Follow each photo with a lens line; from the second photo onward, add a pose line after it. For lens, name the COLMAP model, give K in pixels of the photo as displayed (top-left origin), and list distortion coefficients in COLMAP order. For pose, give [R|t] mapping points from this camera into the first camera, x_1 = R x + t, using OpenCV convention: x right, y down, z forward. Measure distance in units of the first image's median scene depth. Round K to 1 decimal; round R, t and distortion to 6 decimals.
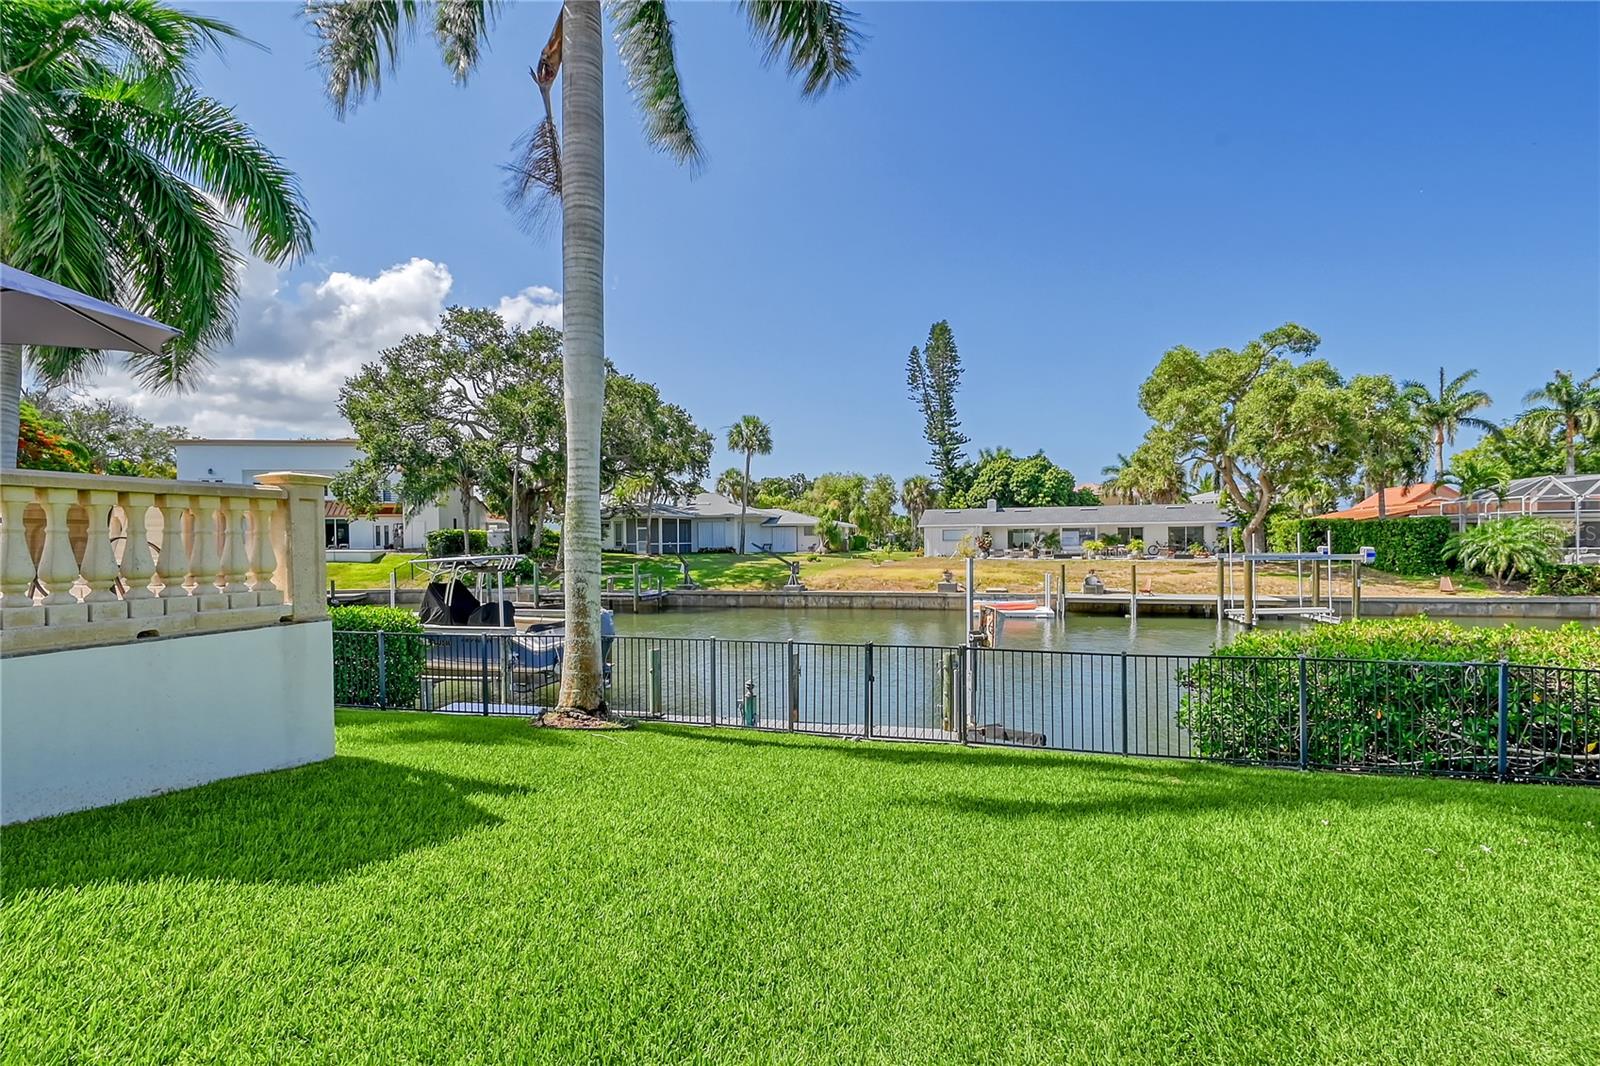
lens RADIAL K [[713.2, 0, 817.4], [0, 713.2, 556.5], [0, 0, 1]] dist [0.001983, -0.005026]
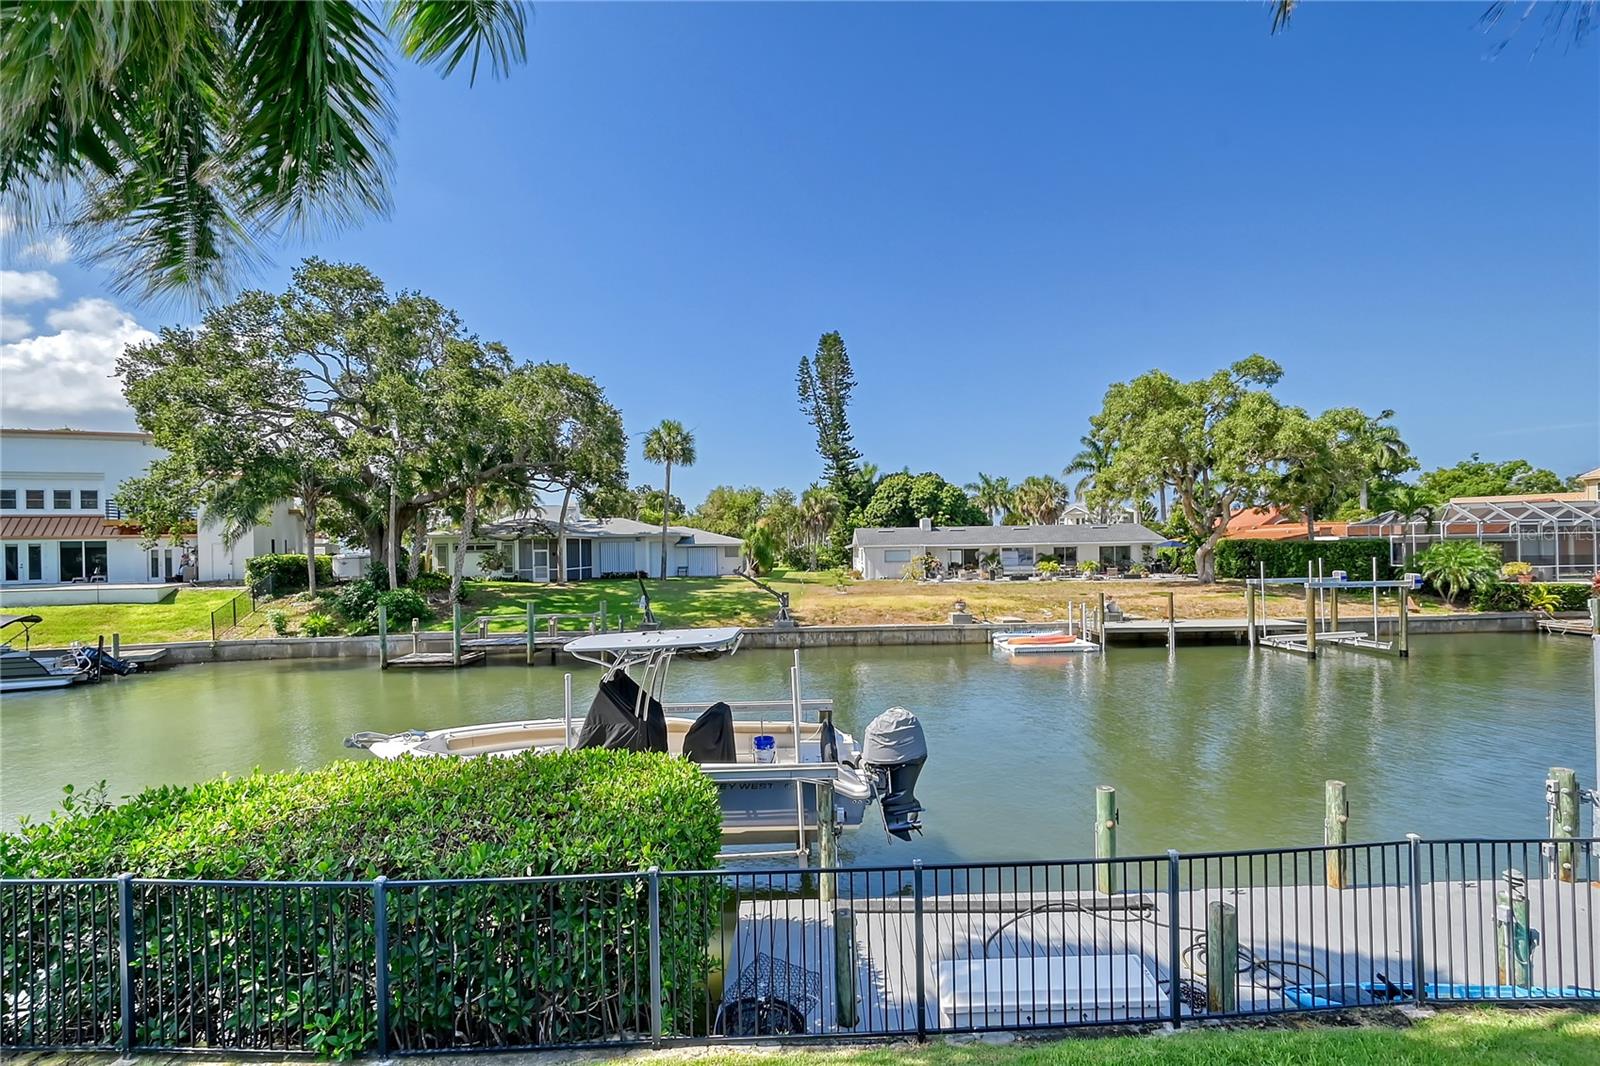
lens RADIAL K [[713.2, 0, 817.5], [0, 713.2, 551.1], [0, 0, 1]] dist [0.001983, -0.005026]
pose [[0.963036, -0.006984, 0.269282, -0.164538], [0.013447, 0.999664, -0.022162, -0.017109], [-0.269037, 0.024964, 0.962806, 0.121042]]
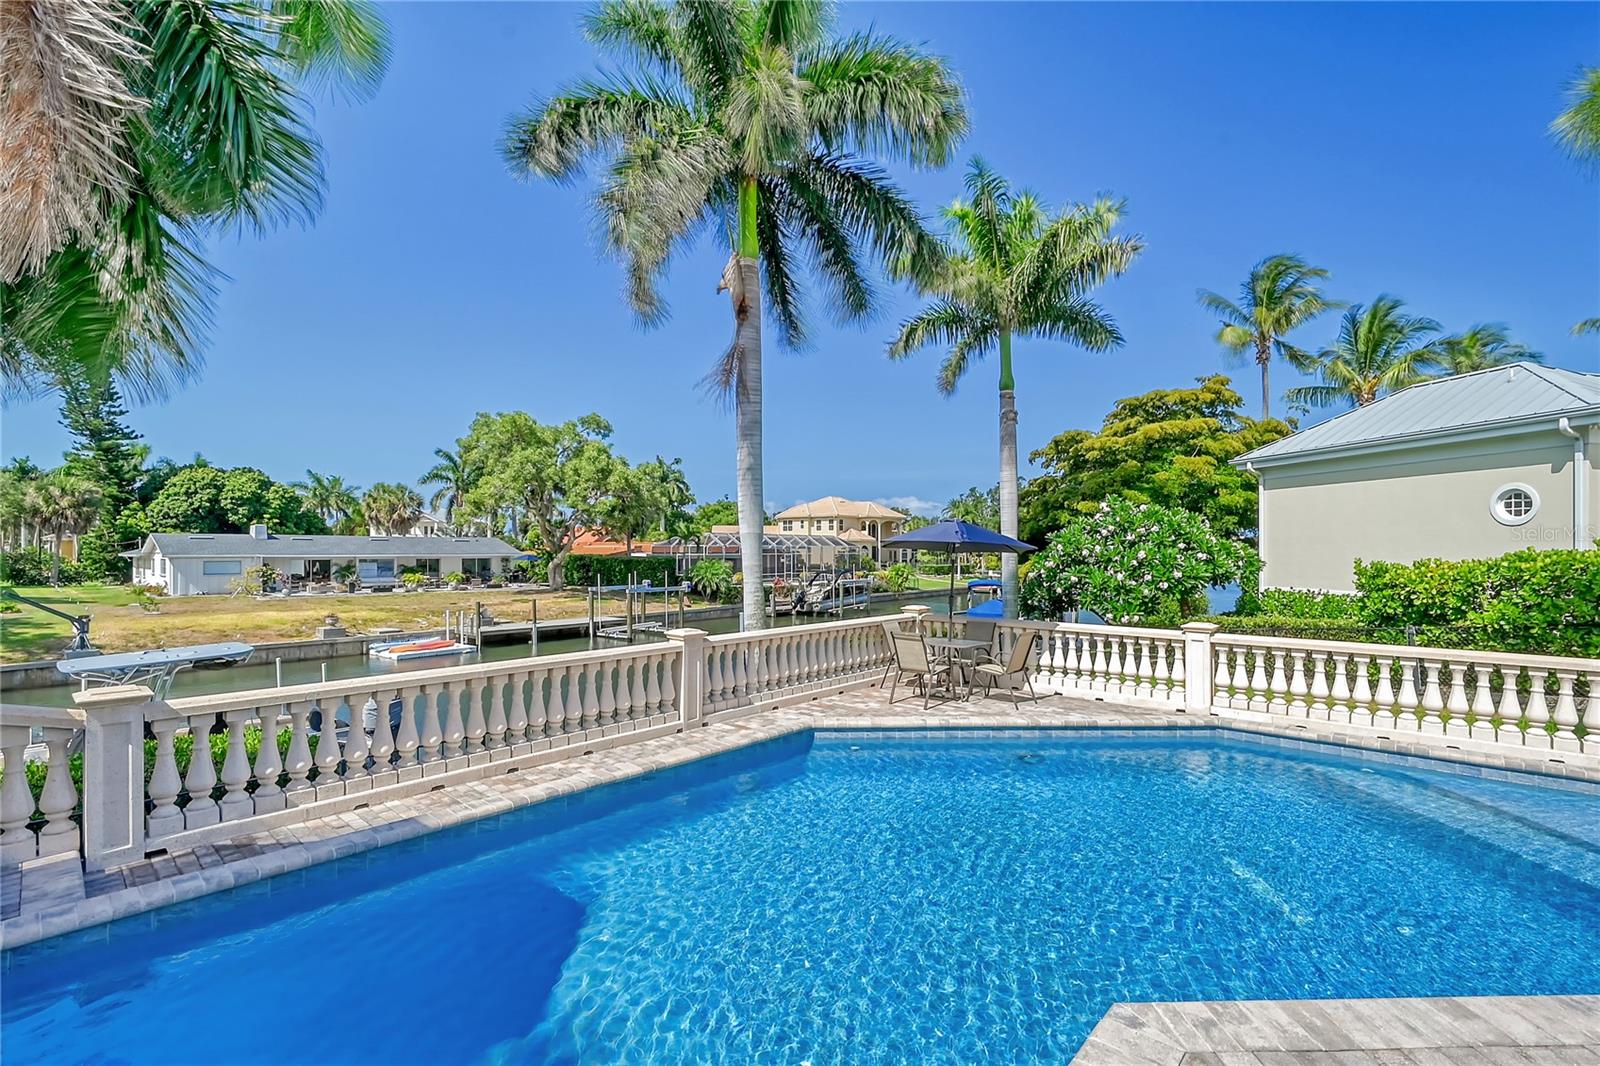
lens RADIAL K [[713.2, 0, 821.4], [0, 713.2, 549.7], [0, 0, 1]] dist [0.001983, -0.005026]
pose [[0.412040, 0.011483, 0.911094, -0.270566], [0.015541, 0.999687, -0.019628, -0.024109], [-0.911033, 0.022247, 0.411732, 0.039555]]
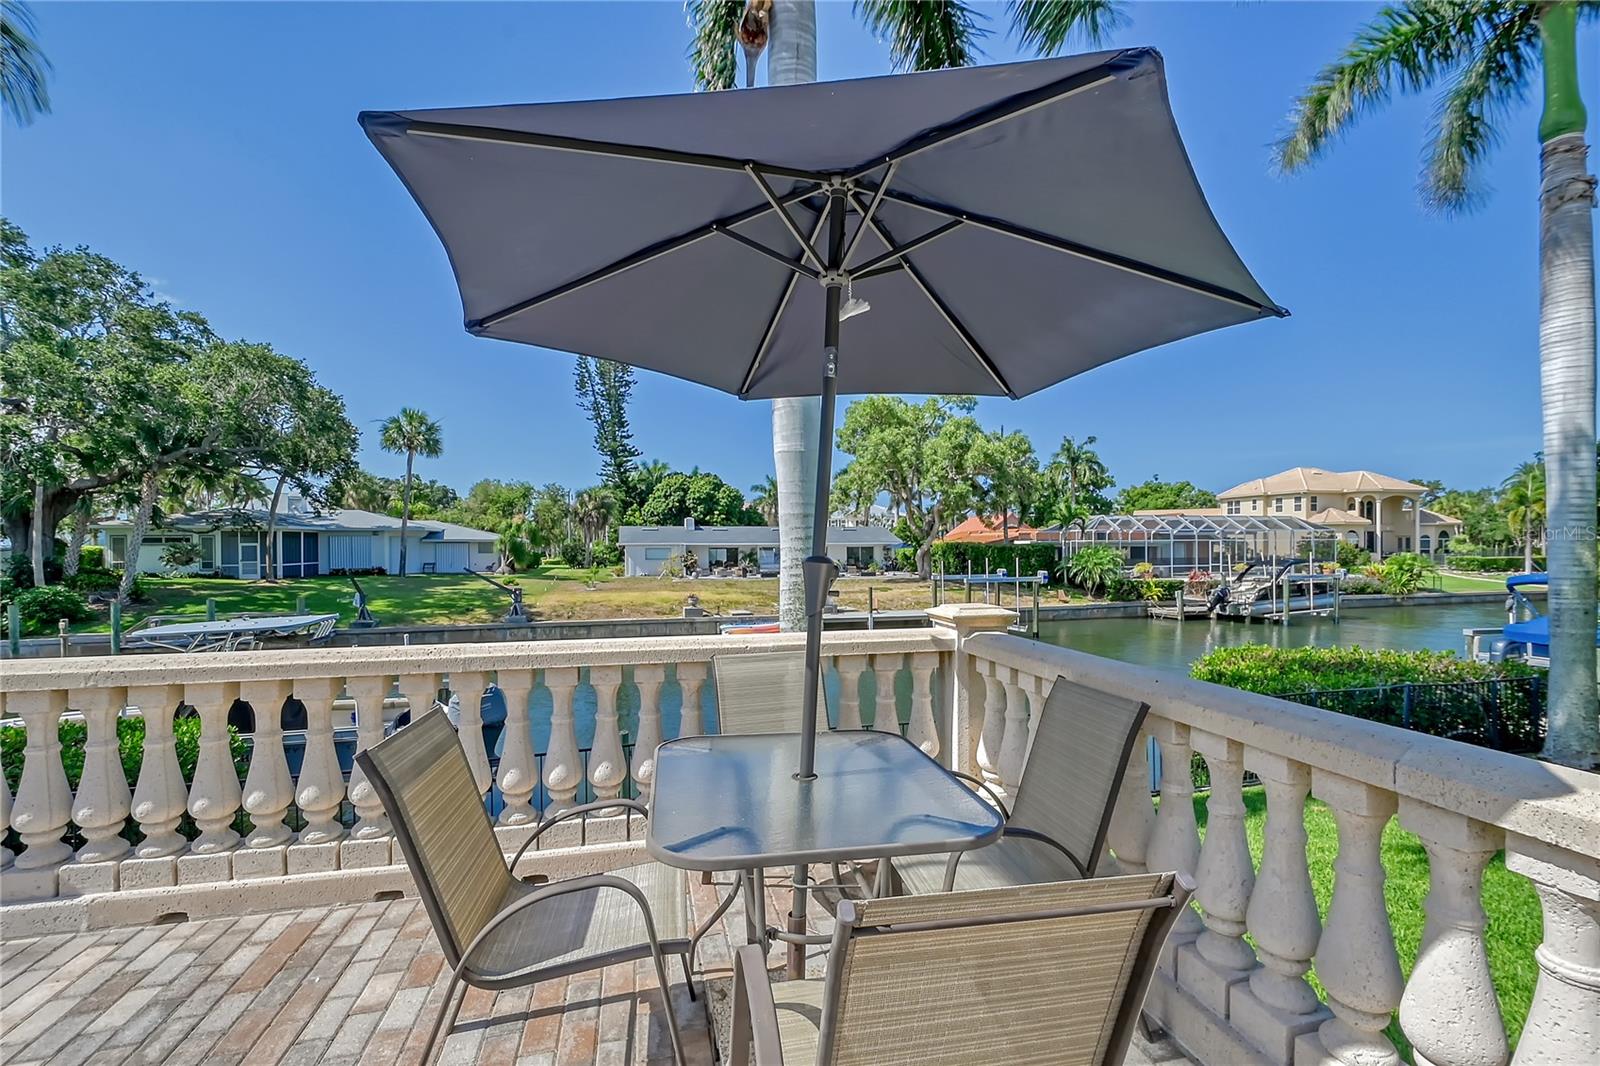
lens RADIAL K [[713.2, 0, 820.8], [0, 713.2, 548.9], [0, 0, 1]] dist [0.001983, -0.005026]
pose [[0.858990, 0.003124, 0.511983, -0.116828], [0.008192, 0.999770, -0.019845, -0.015539], [-0.511927, 0.021241, 0.858767, 0.048447]]
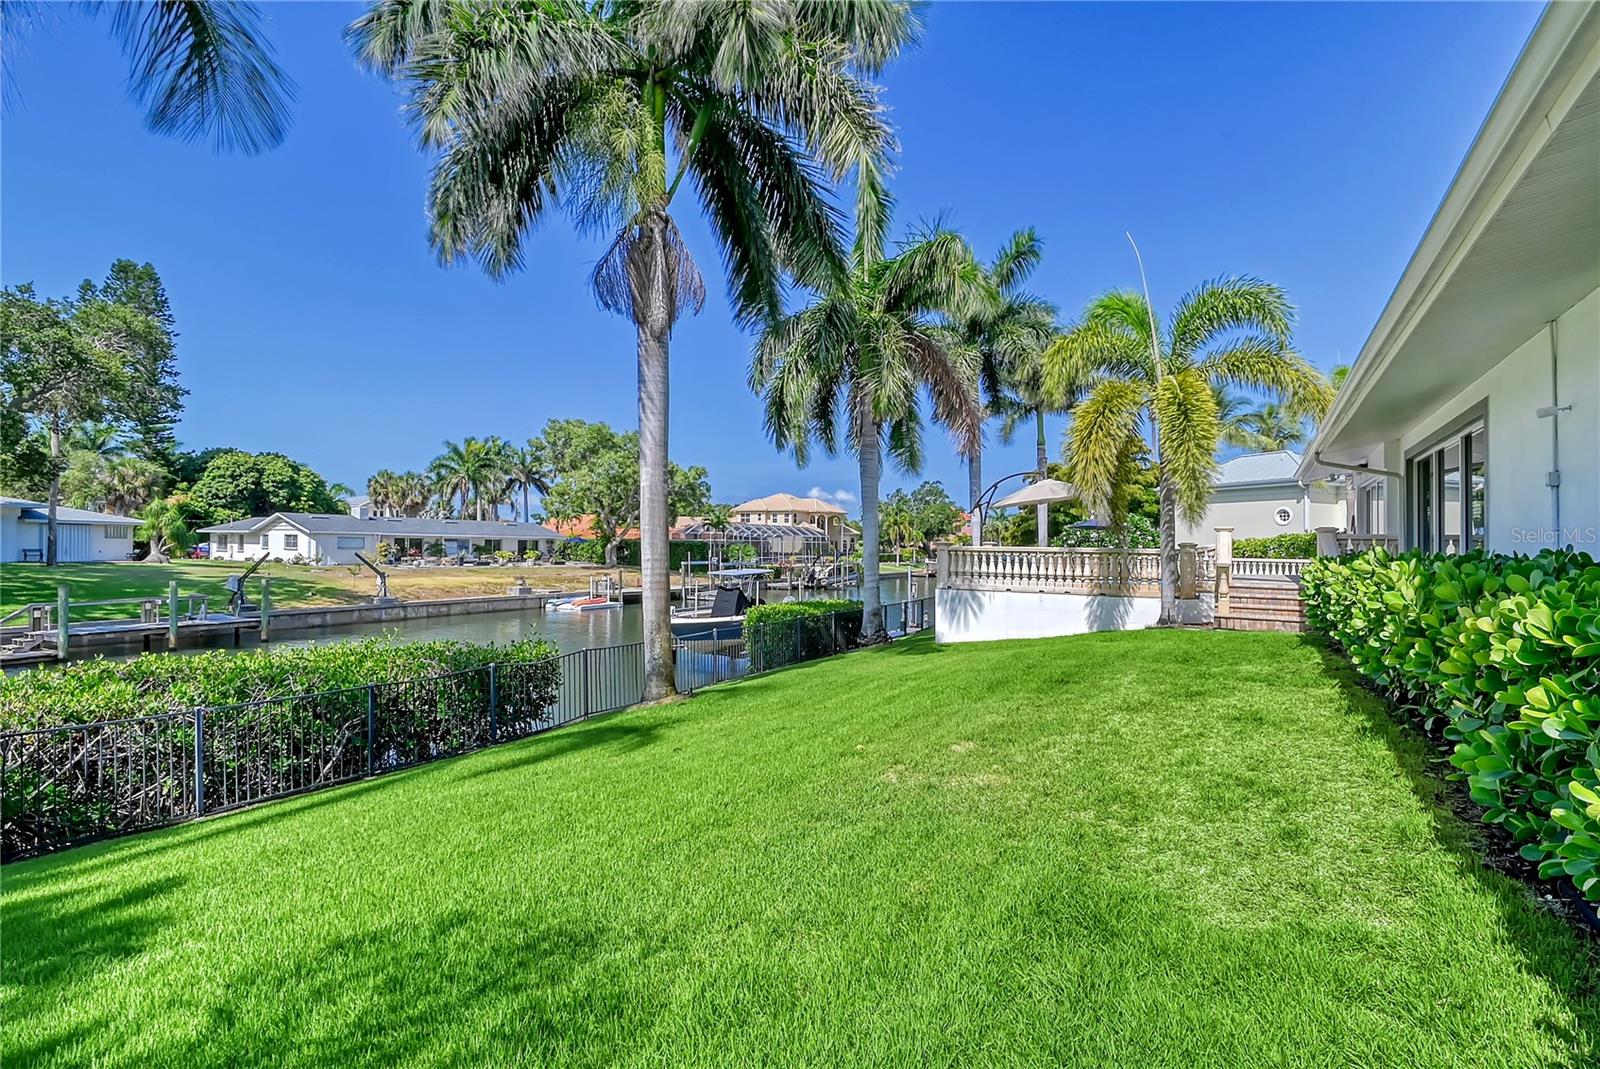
lens RADIAL K [[723.4, 0, 835.1], [0, 723.4, 518.0], [0, 0, 1]] dist [0.007806, -0.005252]
pose [[0.228317, 0.052378, 0.972177, -0.614788], [0.005418, 0.998468, -0.055067, -0.006283], [-0.973572, 0.017840, 0.227684, 0.145051]]
